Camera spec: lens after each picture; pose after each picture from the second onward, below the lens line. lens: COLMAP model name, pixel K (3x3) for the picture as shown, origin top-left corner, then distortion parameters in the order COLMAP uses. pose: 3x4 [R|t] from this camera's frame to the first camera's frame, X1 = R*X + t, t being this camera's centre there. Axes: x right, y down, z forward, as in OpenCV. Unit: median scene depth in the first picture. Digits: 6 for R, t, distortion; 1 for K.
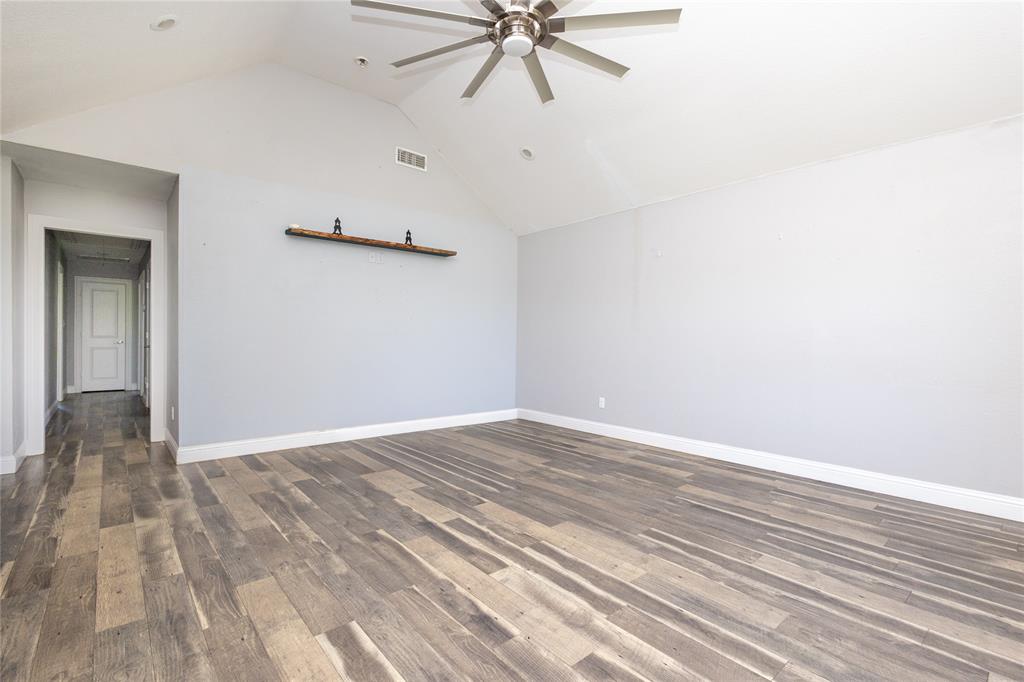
lens RADIAL K [[476.8, 0, 506.4], [0, 476.8, 336.4], [0, 0, 1]] dist [0.003953, 0.000567]
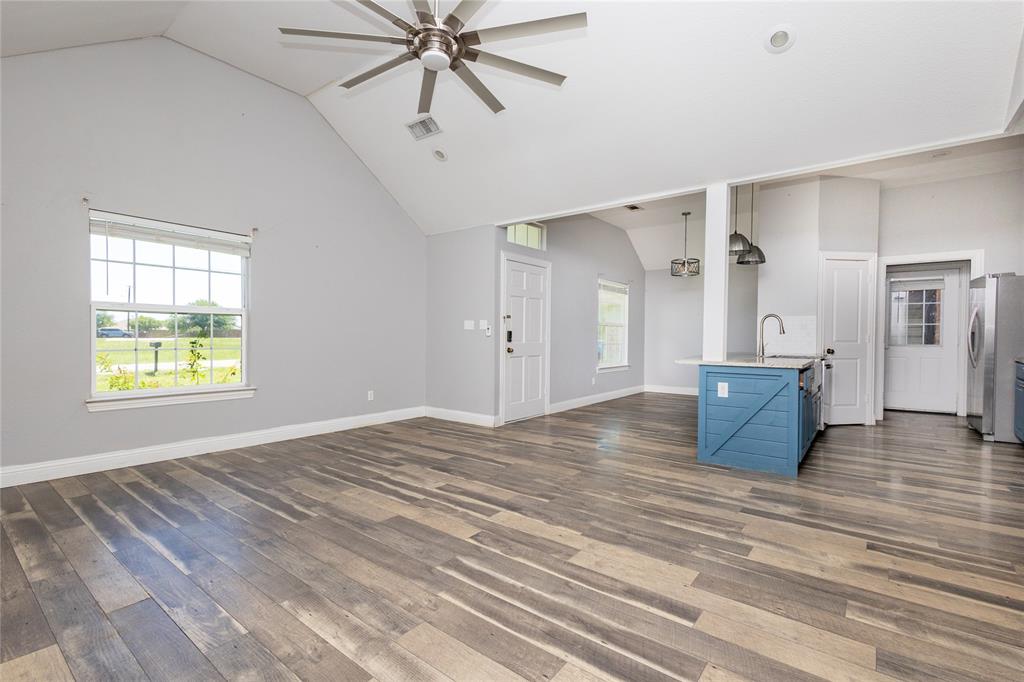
lens RADIAL K [[464.1, 0, 512.0], [0, 464.1, 341.0], [0, 0, 1]] dist [0.000884, -0.001353]
pose [[-0.977537, -0.013149, -0.210353, 0.066347], [-0.016910, 0.999728, 0.016089, -0.008082], [0.210084, 0.019285, -0.977493, 2.020609]]
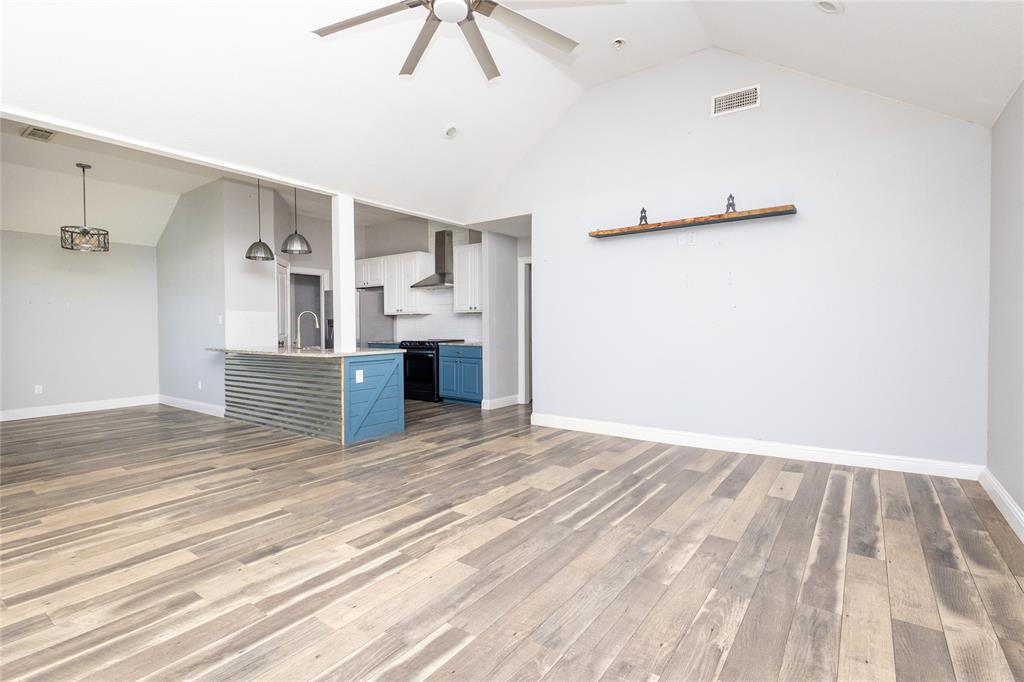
lens RADIAL K [[476.8, 0, 506.4], [0, 476.8, 336.4], [0, 0, 1]] dist [0.003953, 0.000567]
pose [[0.223533, 0.008587, -0.974659, 0.911178], [0.007999, 0.999911, 0.010644, -0.002822], [0.974664, -0.010176, 0.223445, 0.888017]]
